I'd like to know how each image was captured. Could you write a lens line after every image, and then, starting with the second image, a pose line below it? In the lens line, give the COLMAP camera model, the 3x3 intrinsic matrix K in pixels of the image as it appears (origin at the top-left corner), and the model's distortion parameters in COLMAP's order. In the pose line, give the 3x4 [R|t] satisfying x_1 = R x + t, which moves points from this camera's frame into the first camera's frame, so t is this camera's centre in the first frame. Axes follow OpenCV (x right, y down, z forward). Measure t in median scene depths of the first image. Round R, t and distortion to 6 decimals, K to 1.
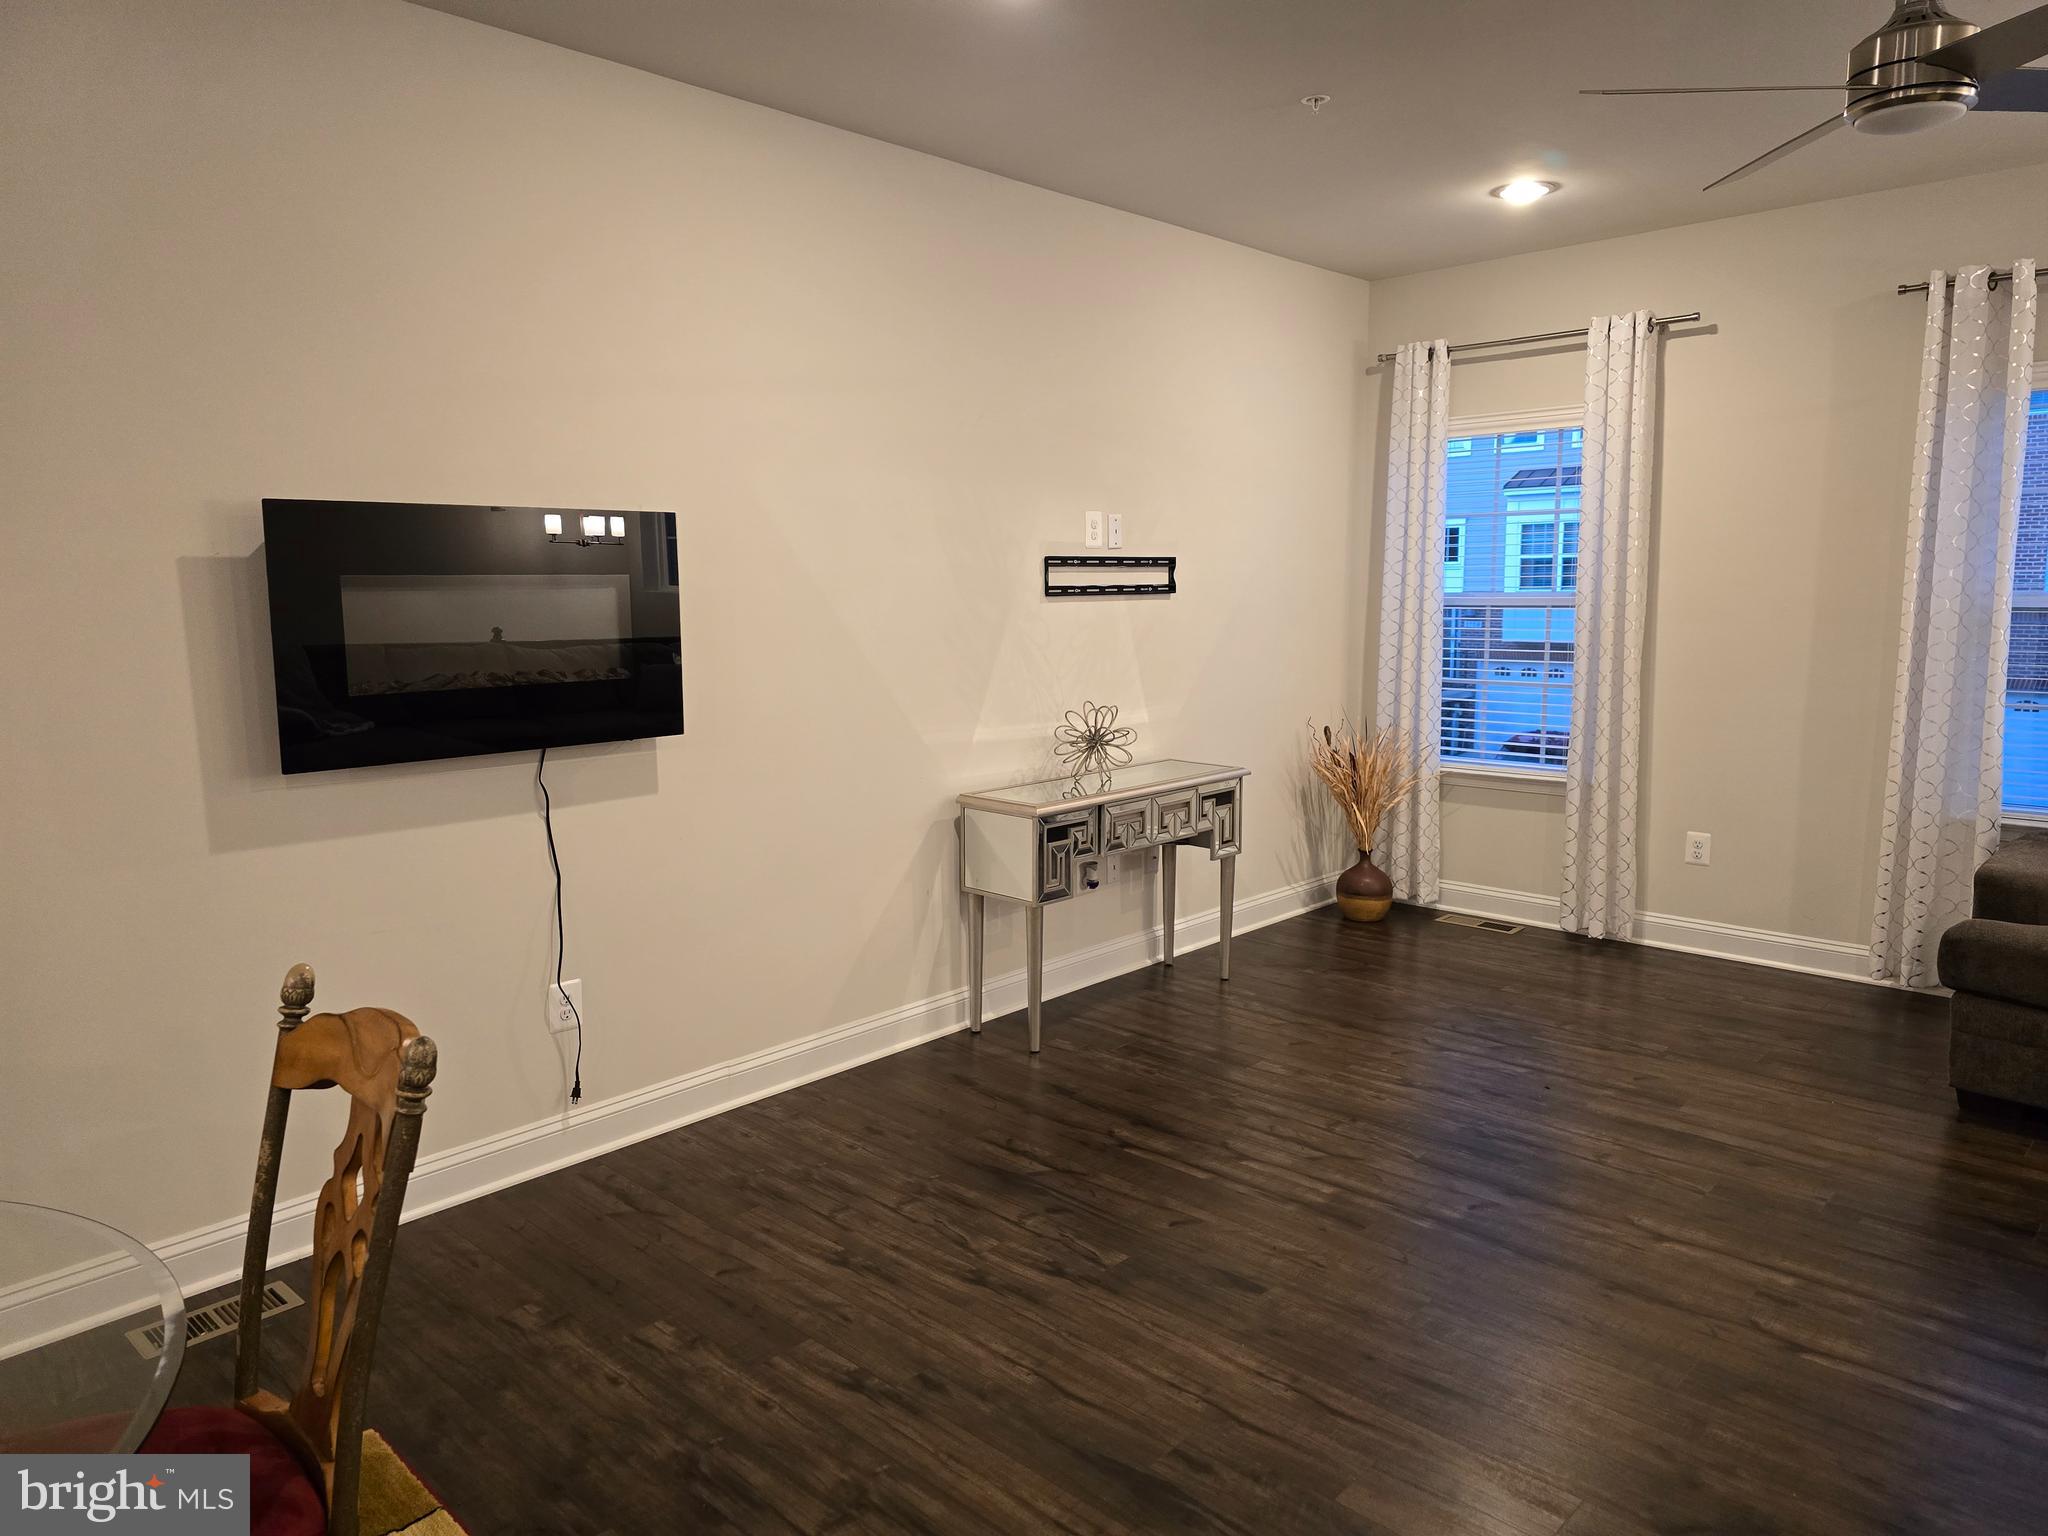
lens RADIAL K [[1385.5, 0, 1020.2], [0, 1385.5, 765.6], [0, 0, 1]] dist [-0.000465, -0.000681]
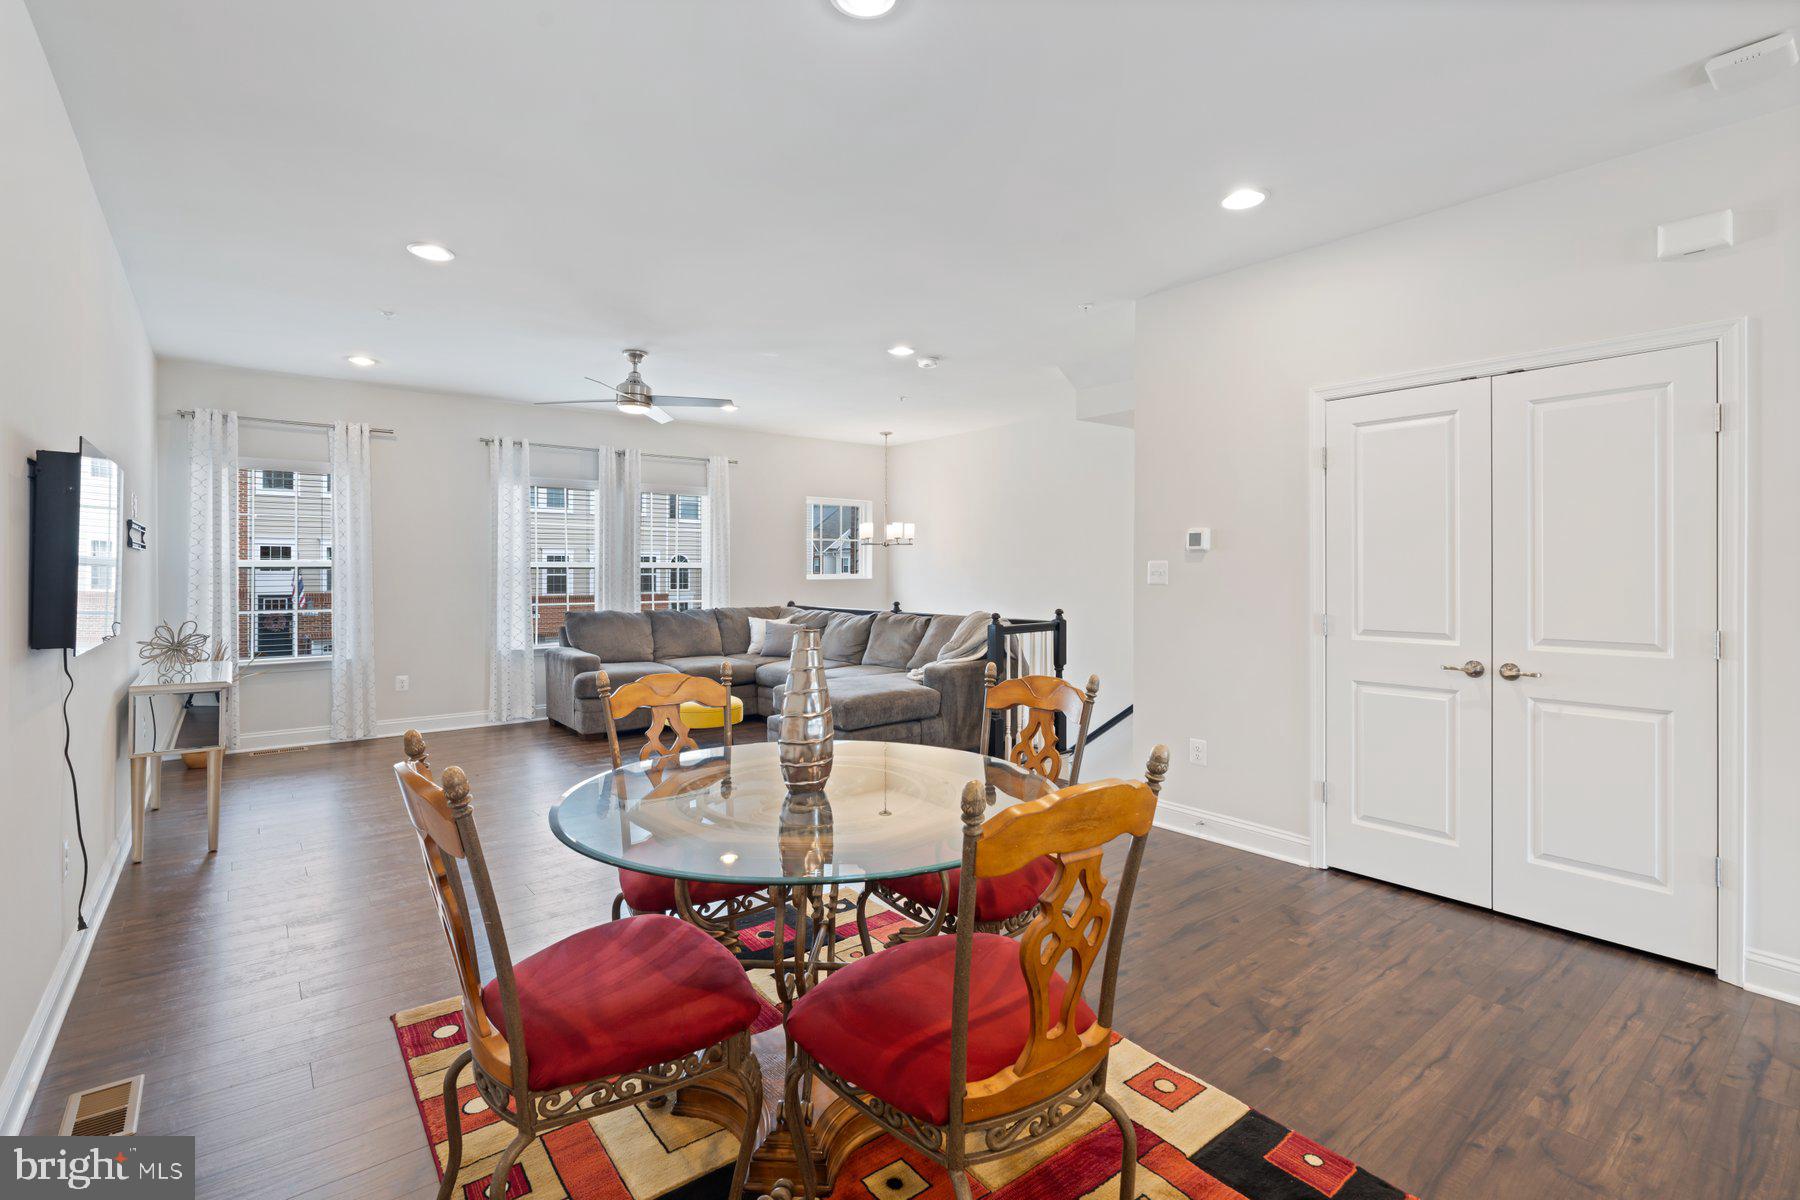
lens RADIAL K [[817.3, 0, 893.6], [0, 817.3, 569.3], [0, 0, 1]] dist [-0.007021, 0.000077]
pose [[0.143007, 0.011368, 0.989656, -0.884602], [0.132725, 0.990682, -0.030559, 0.035945], [-0.980782, 0.135722, 0.140166, 0.136368]]
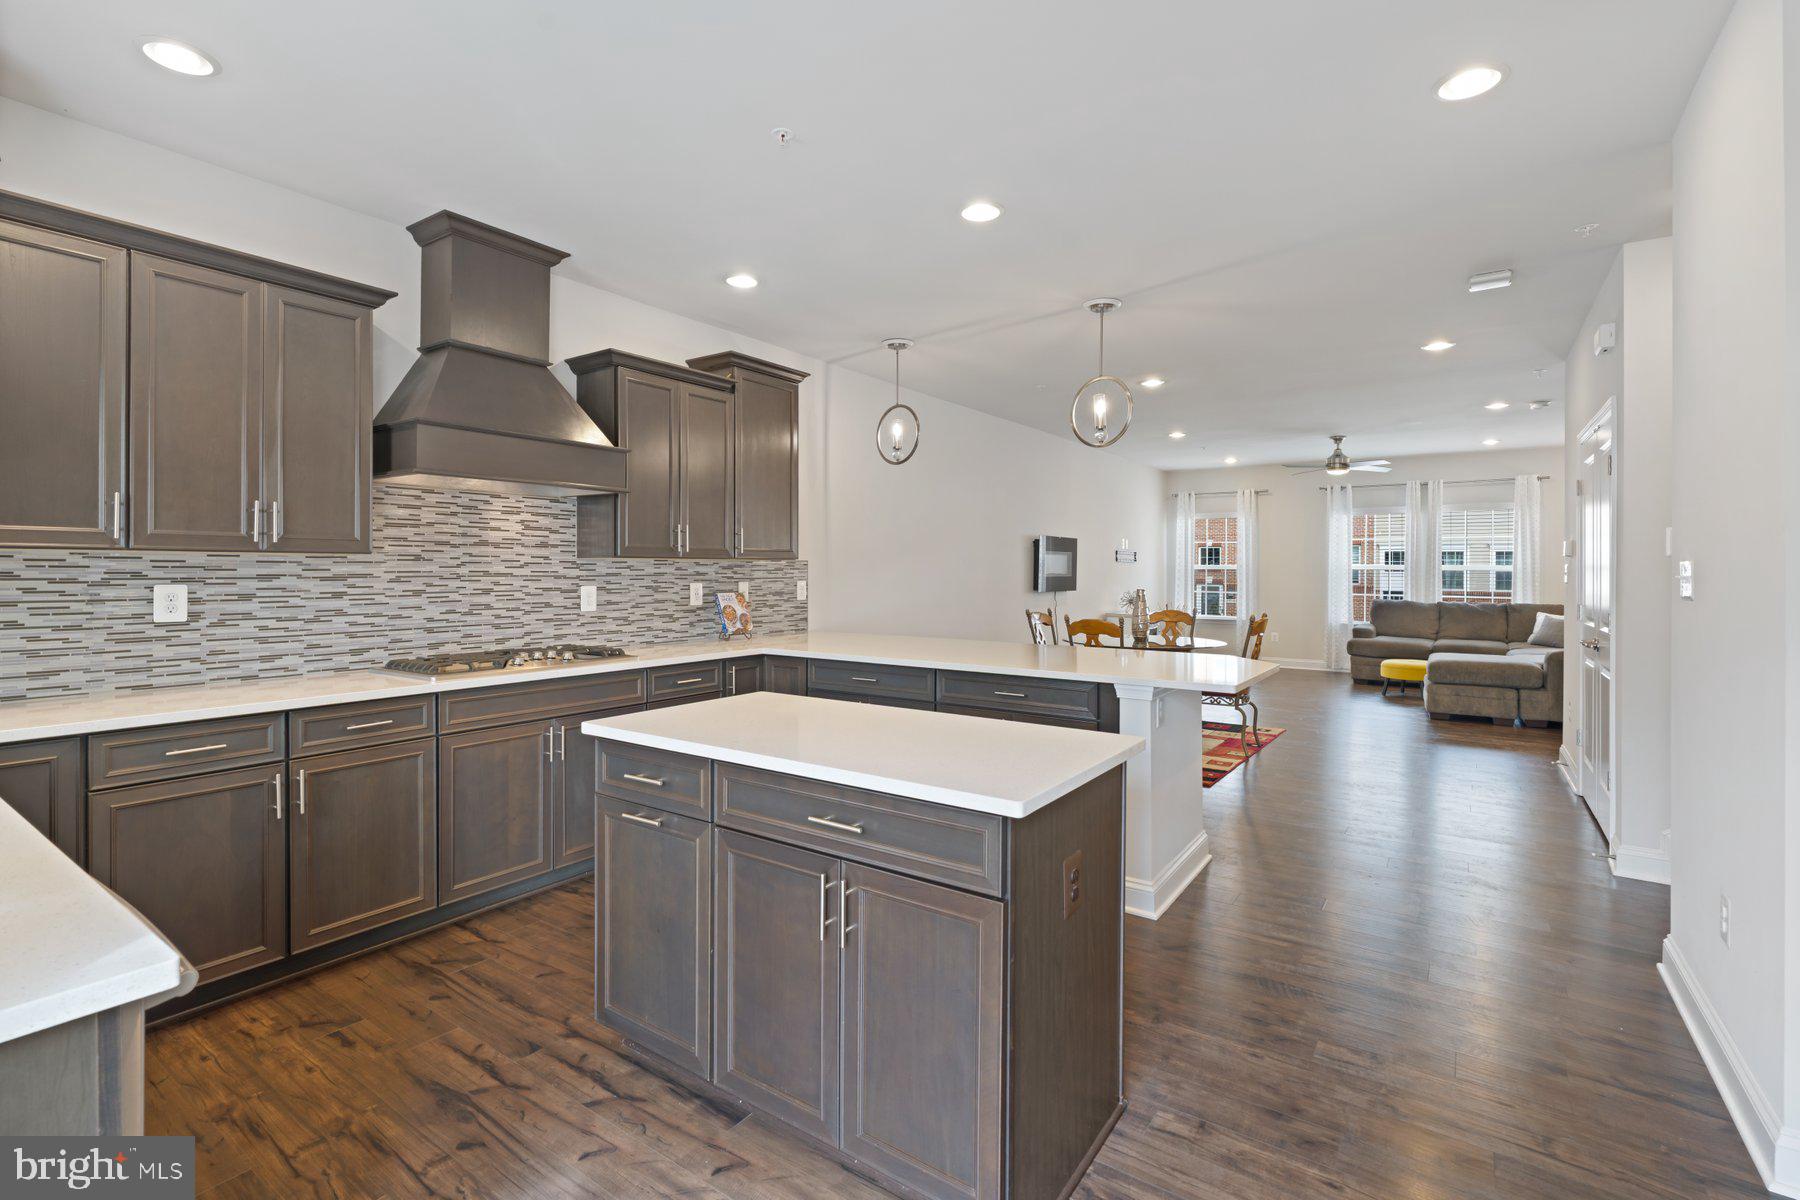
lens RADIAL K [[817.3, 0, 901.5], [0, 817.3, 571.9], [0, 0, 1]] dist [-0.007021, 0.000077]
pose [[0.986496, 0.012091, 0.163341, -1.136189], [0.010274, 0.990739, -0.135388, 0.237315], [-0.163465, 0.135237, 0.977236, -1.281193]]
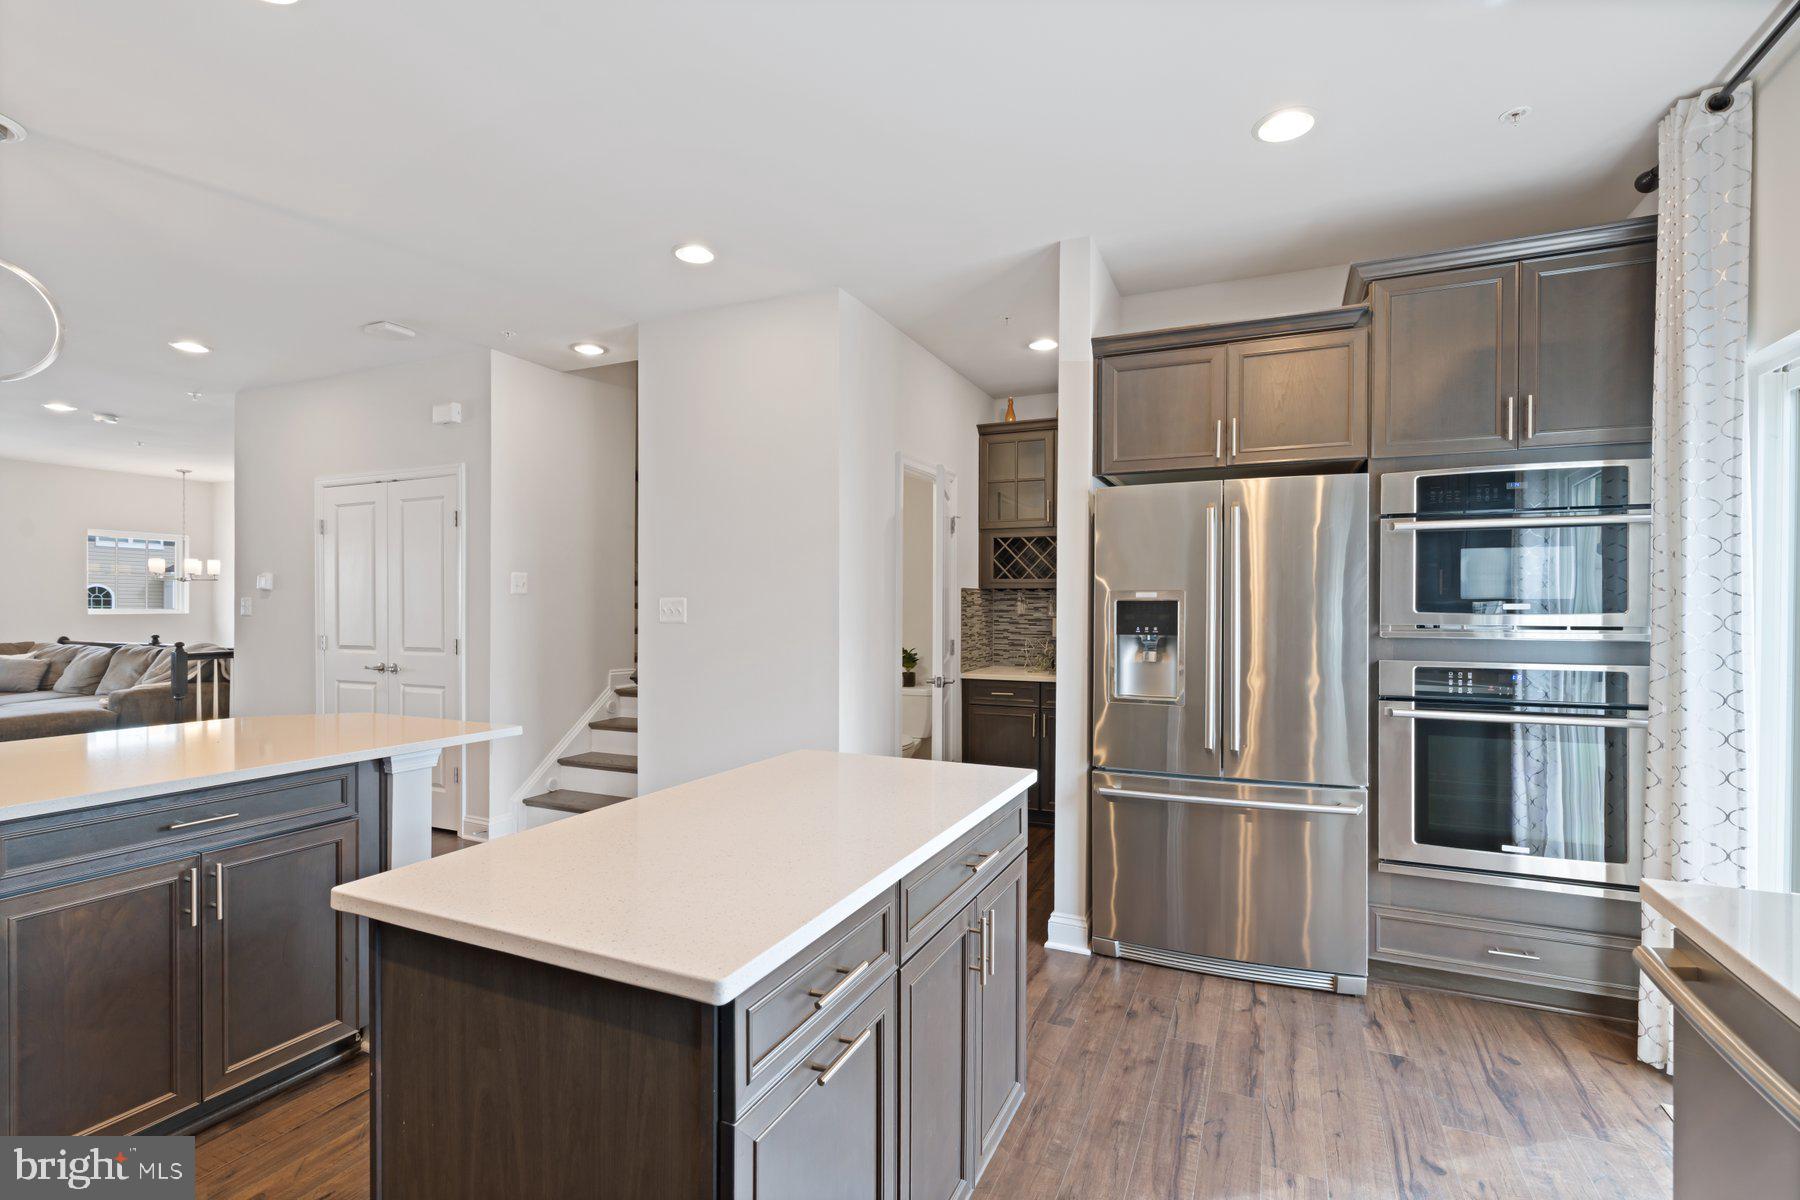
lens RADIAL K [[817.3, 0, 906.0], [0, 817.3, 614.8], [0, 0, 1]] dist [-0.007021, 0.000077]
pose [[-0.325357, 0.005537, 0.945575, -1.493710], [0.126260, 0.991283, 0.037640, 0.164926], [-0.937124, 0.131635, -0.323220, -0.703493]]
